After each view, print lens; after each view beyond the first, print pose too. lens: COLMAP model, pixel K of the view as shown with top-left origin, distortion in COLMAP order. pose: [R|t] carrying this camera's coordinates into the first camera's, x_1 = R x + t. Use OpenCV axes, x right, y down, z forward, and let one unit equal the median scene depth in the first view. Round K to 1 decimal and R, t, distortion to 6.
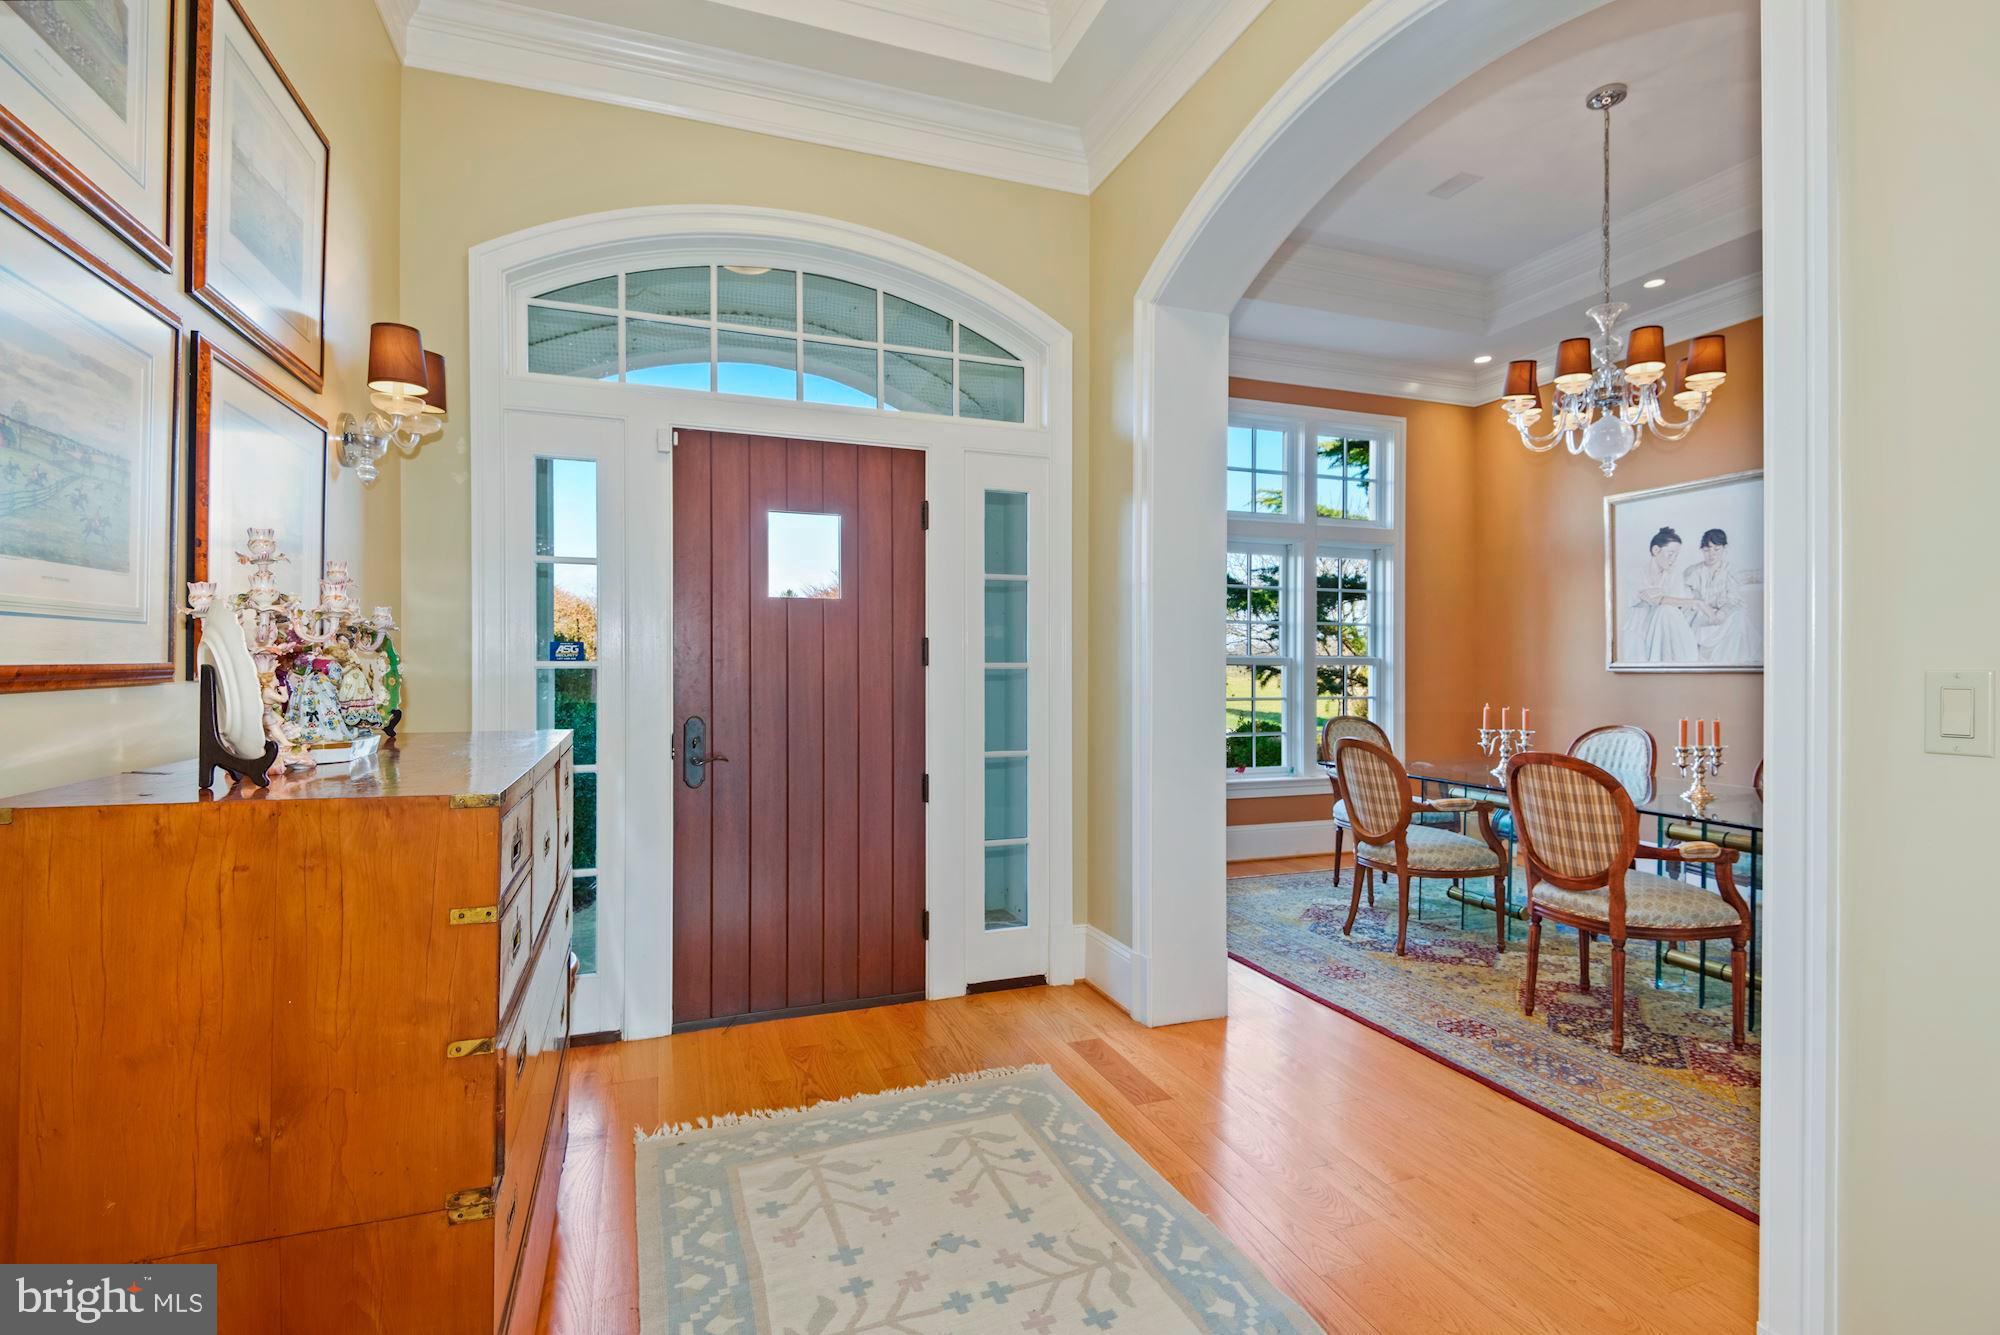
lens RADIAL K [[913.0, 0, 994.4], [0, 913.0, 661.9], [0, 0, 1]] dist [0.046517, -0.032841]
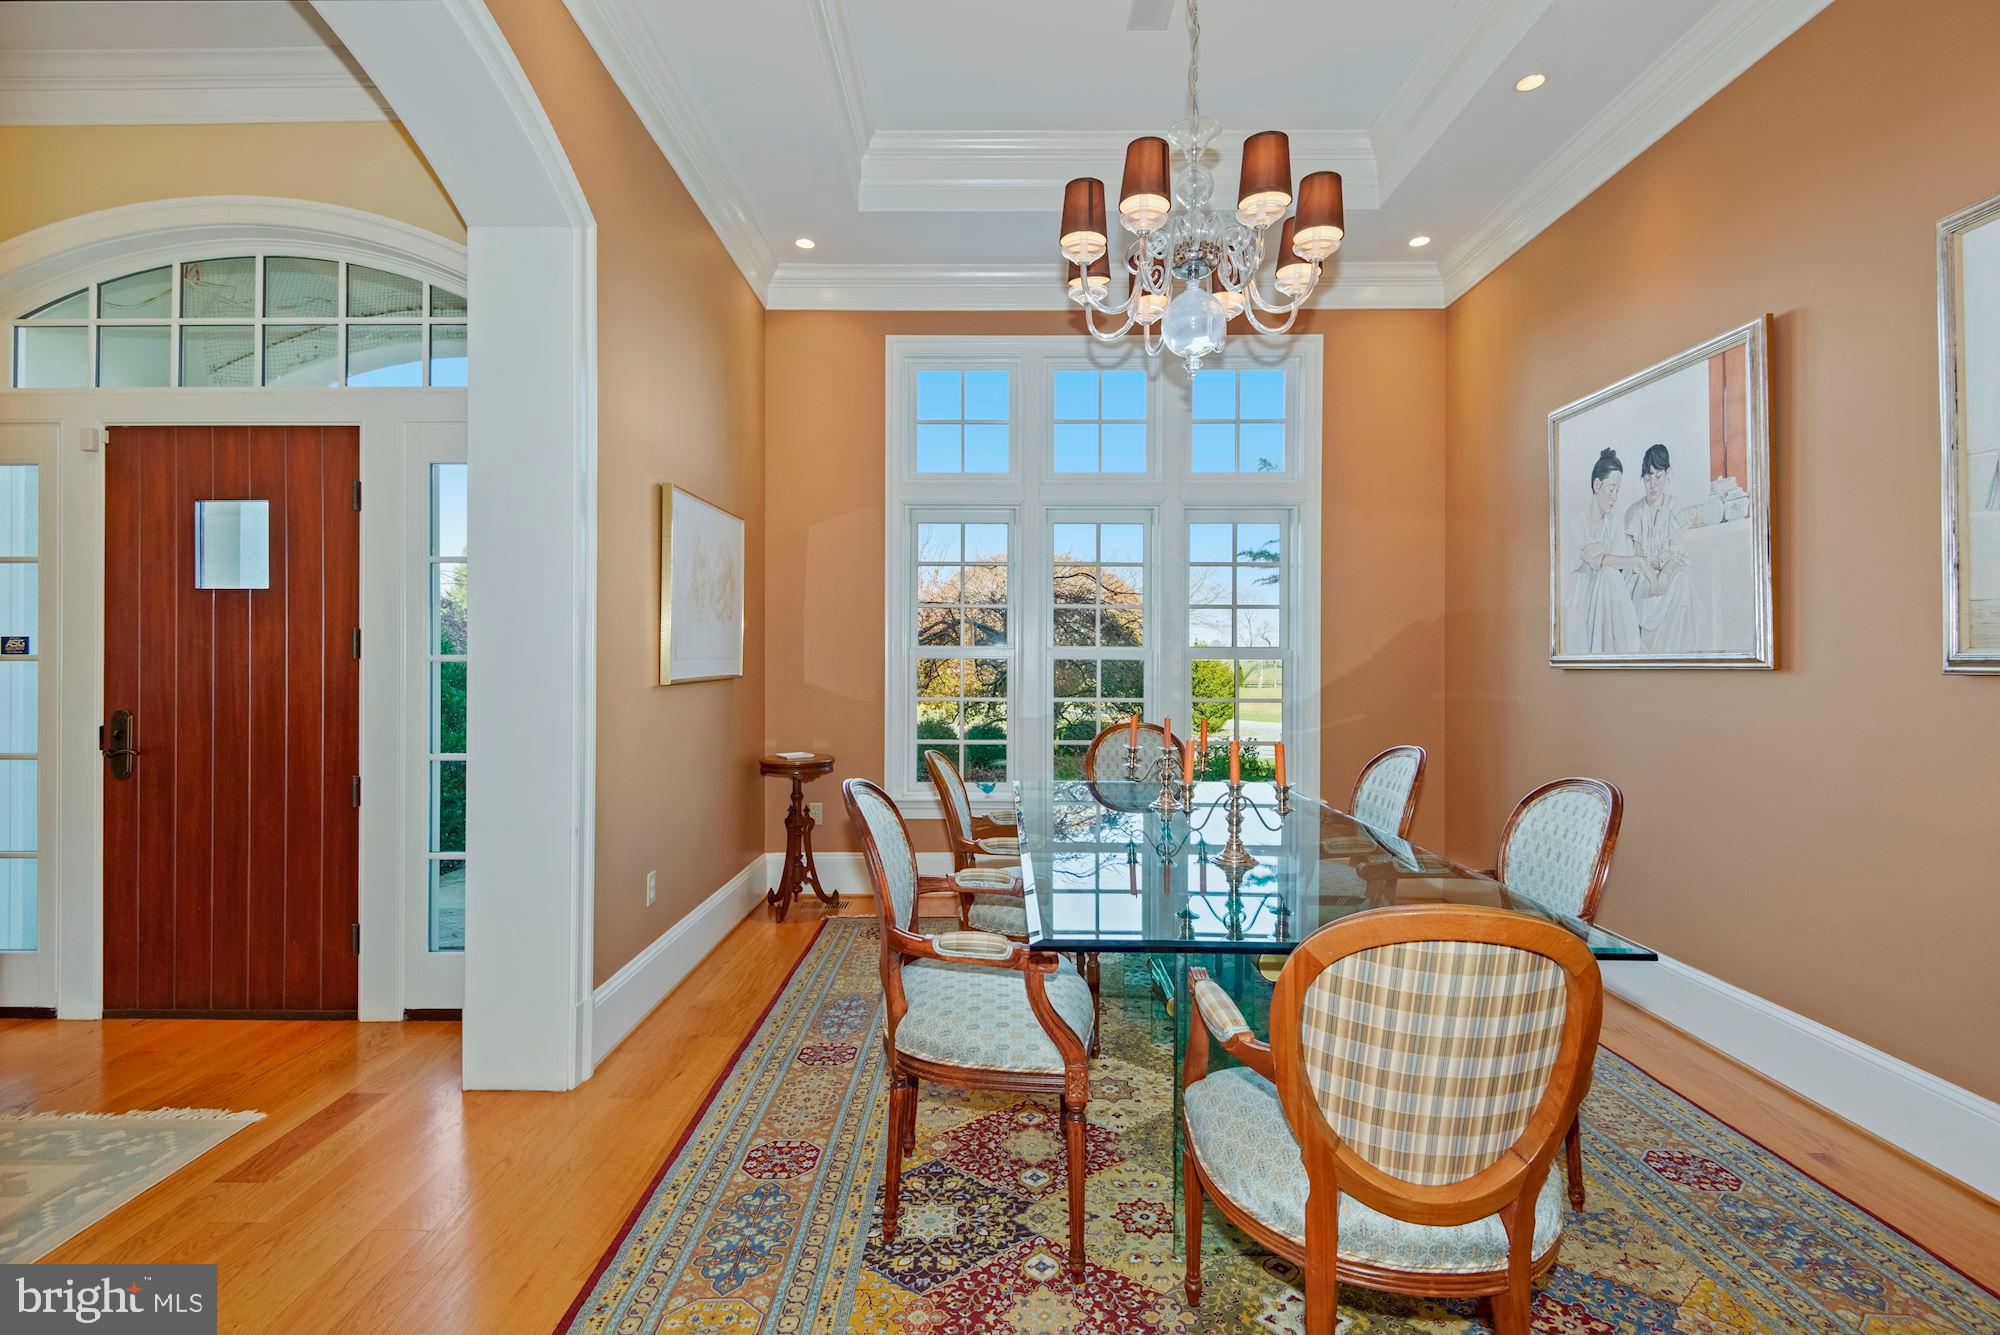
lens RADIAL K [[910.1, 0, 987.7], [0, 910.1, 656.6], [0, 0, 1]] dist [0.031045, -0.017756]
pose [[0.933579, -0.002038, -0.358366, 0.869420], [0.001785, 0.999998, -0.001037, 0.003580], [0.358367, 0.000328, 0.933581, 0.366762]]
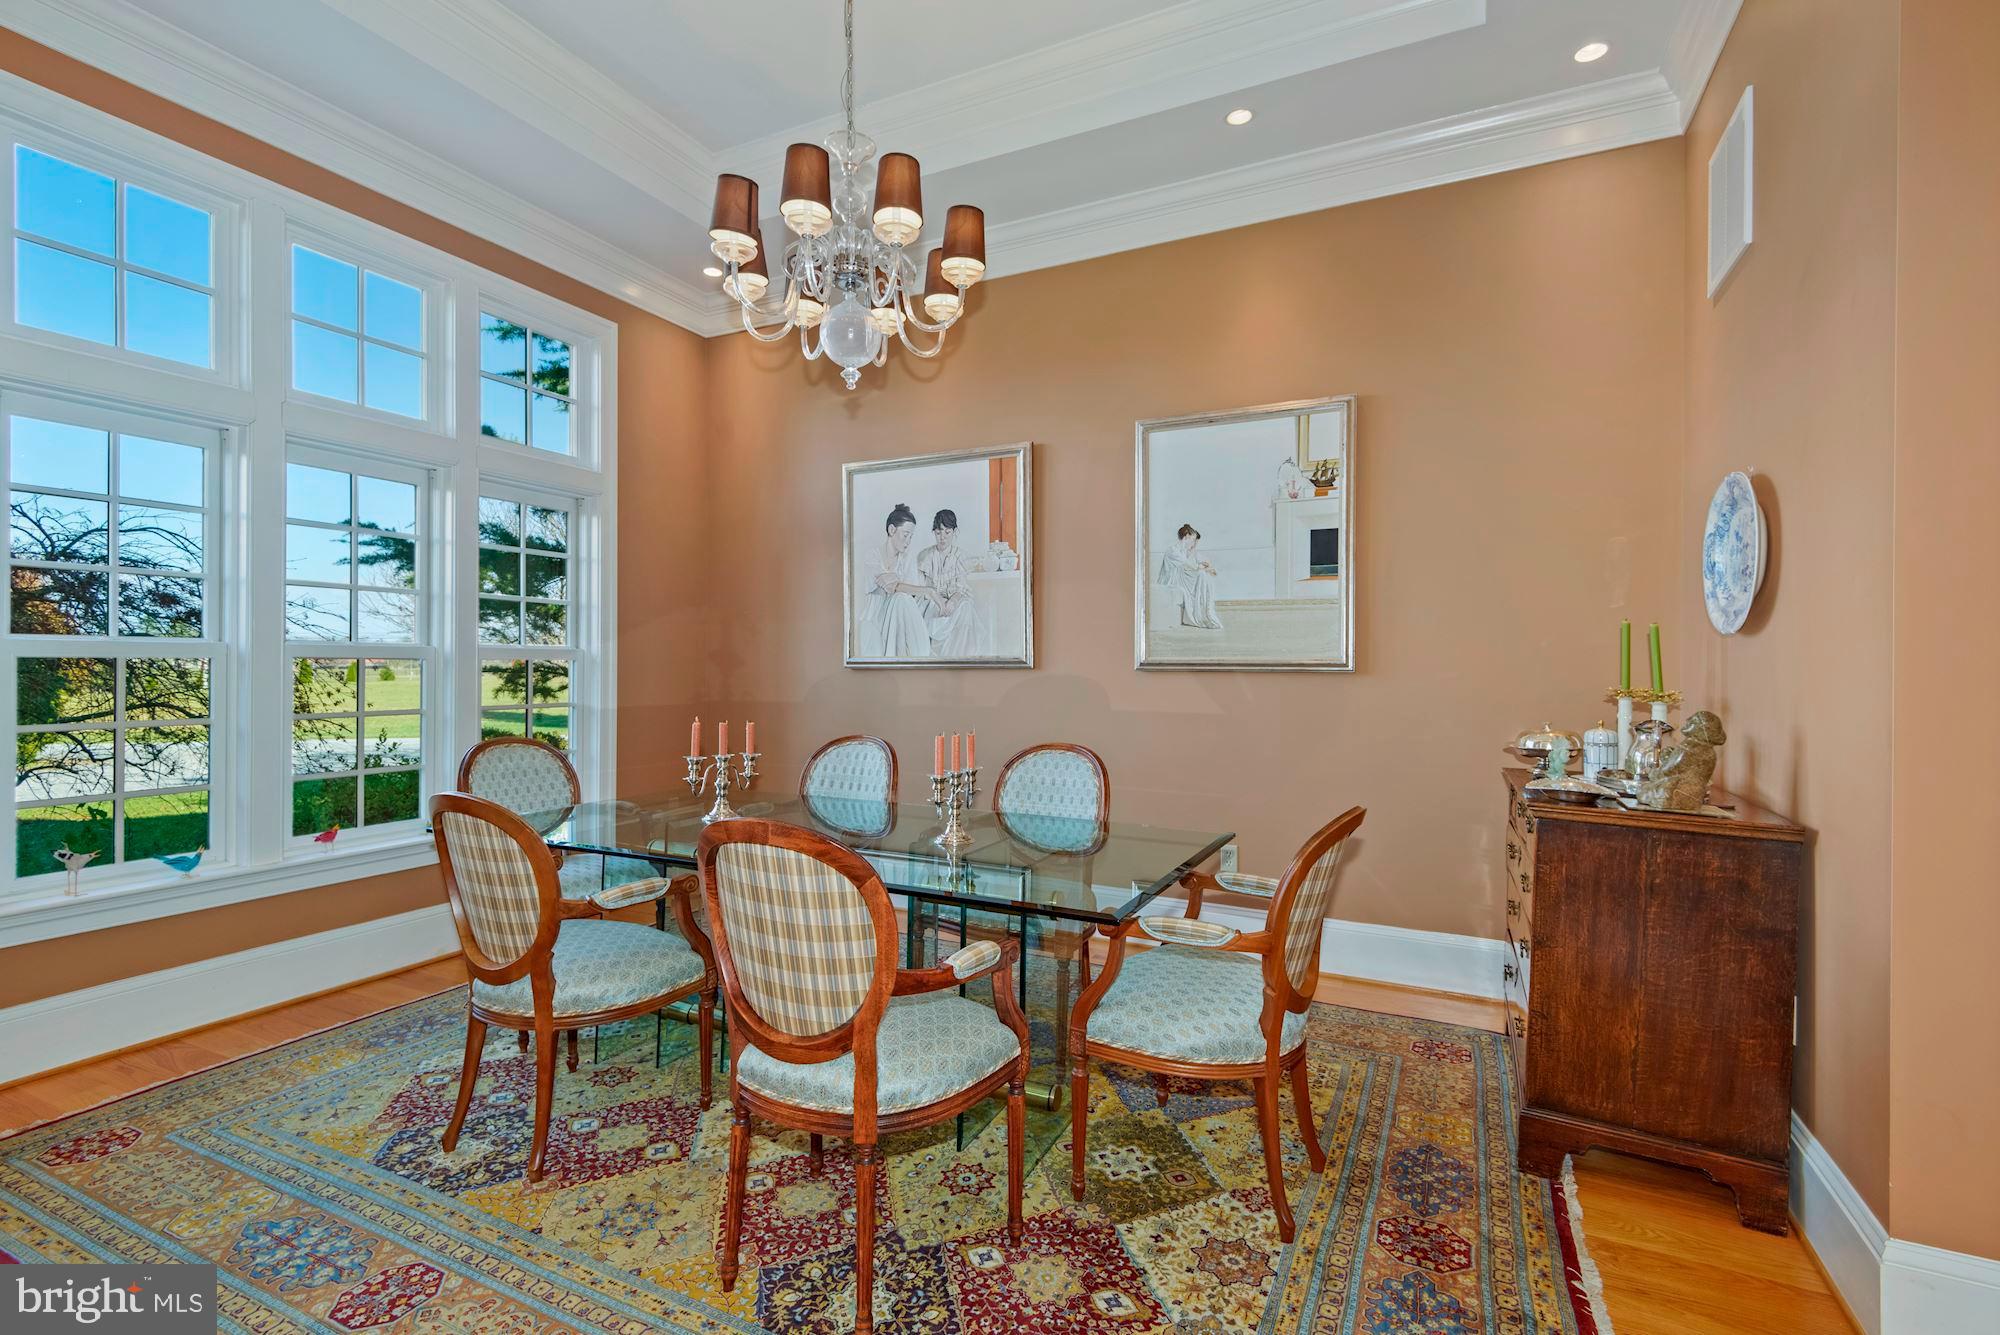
lens RADIAL K [[913.0, 0, 994.4], [0, 913.0, 661.9], [0, 0, 1]] dist [0.046517, -0.032841]
pose [[0.730126, 0.001607, 0.683310, 0.308137], [-0.004871, 0.999984, 0.002853, 0.003215], [-0.683295, -0.005412, 0.730123, 0.480078]]
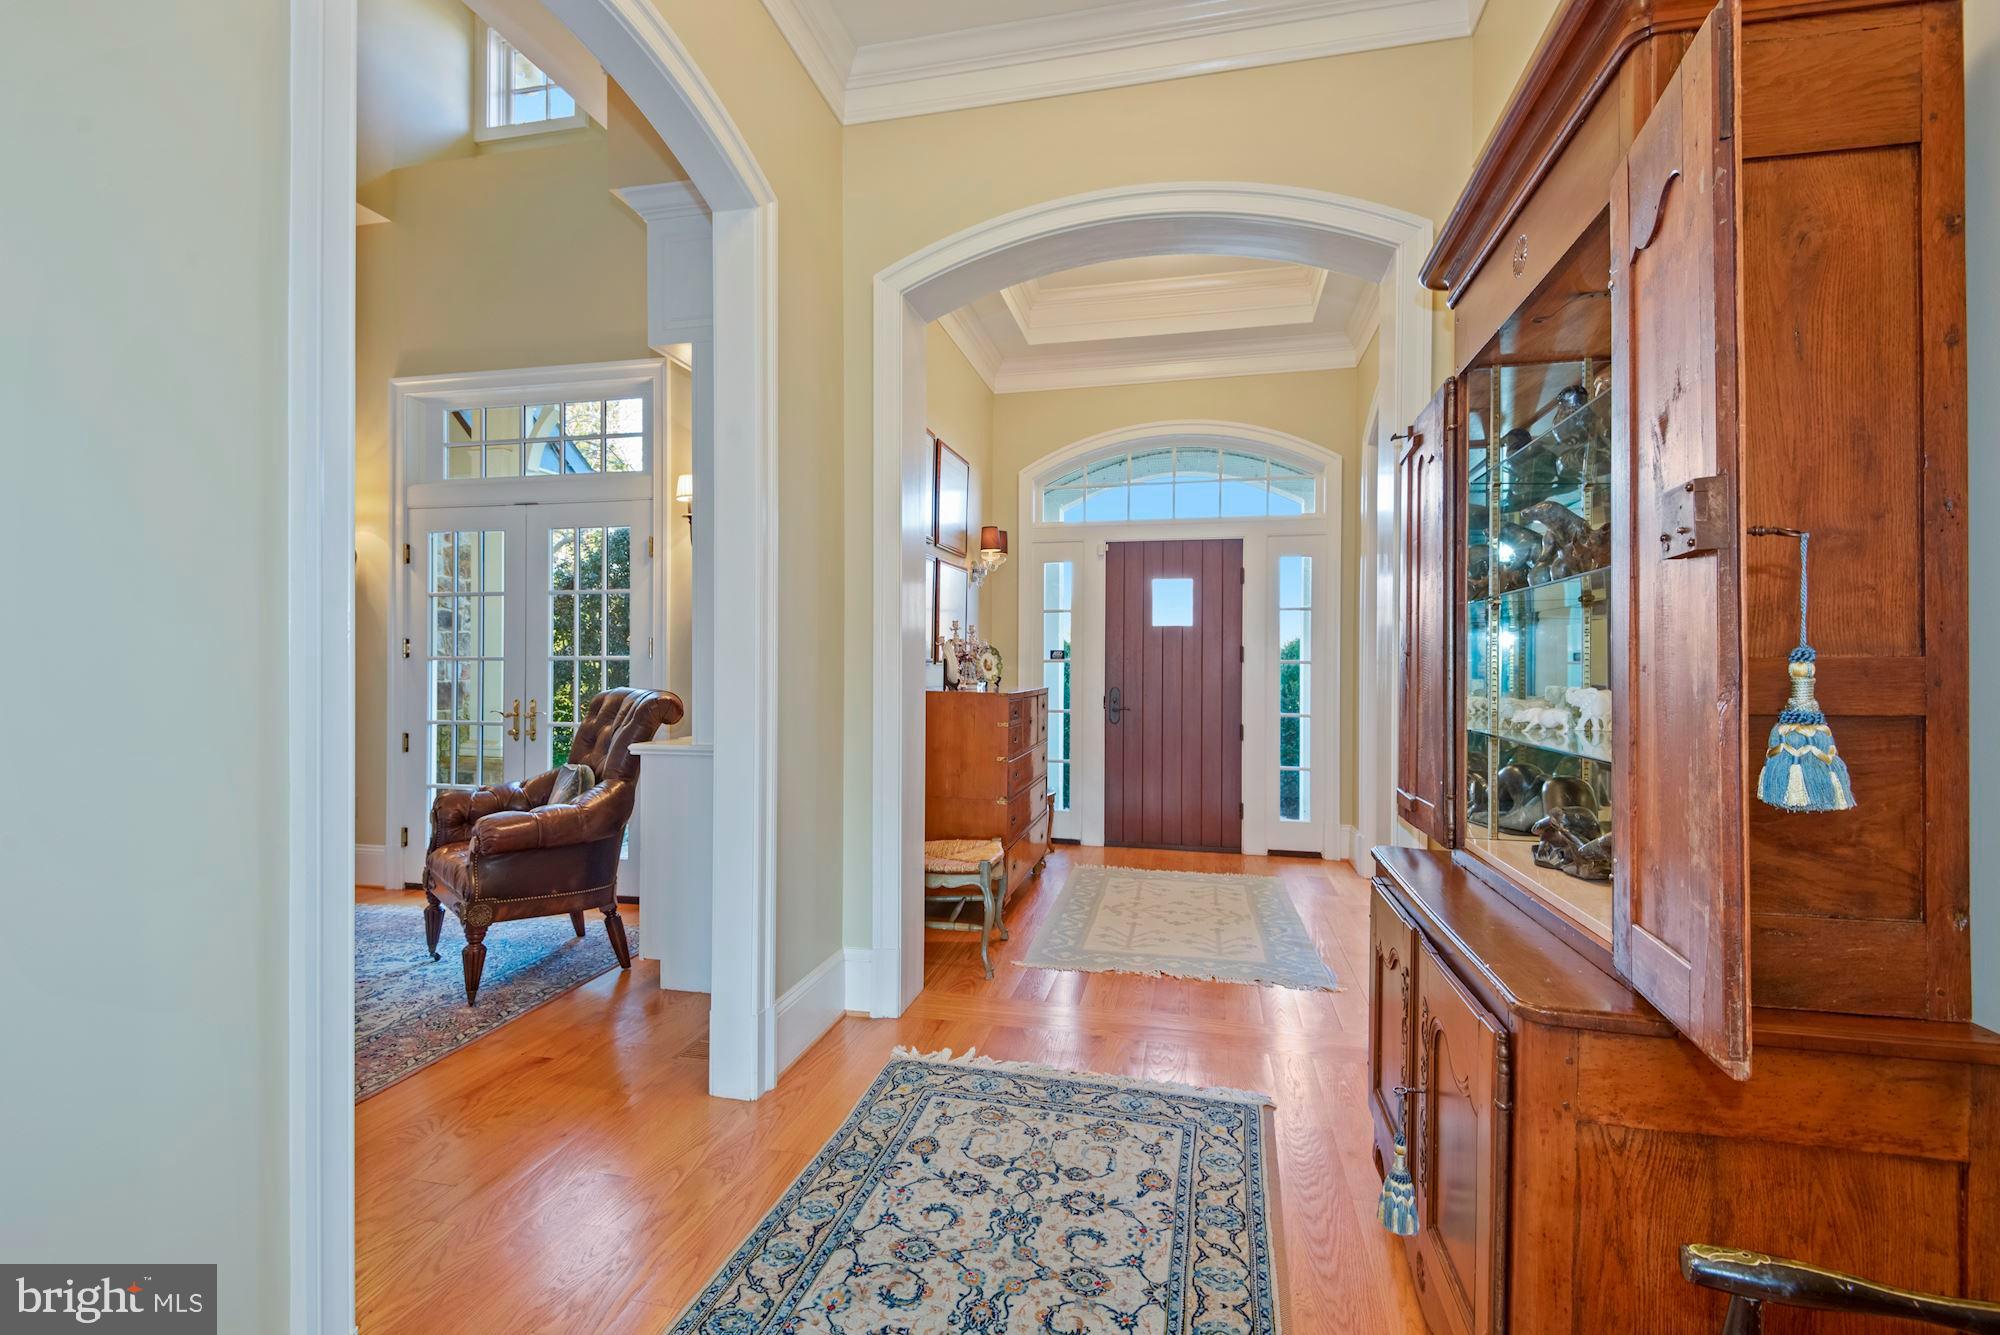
lens RADIAL K [[913.0, 0, 994.4], [0, 913.0, 661.9], [0, 0, 1]] dist [0.046517, -0.032841]
pose [[0.831538, 0.000870, -0.555468, 0.514649], [-0.003357, 0.999988, -0.003459, 0.010287], [0.555458, 0.004740, 0.831531, -0.731806]]
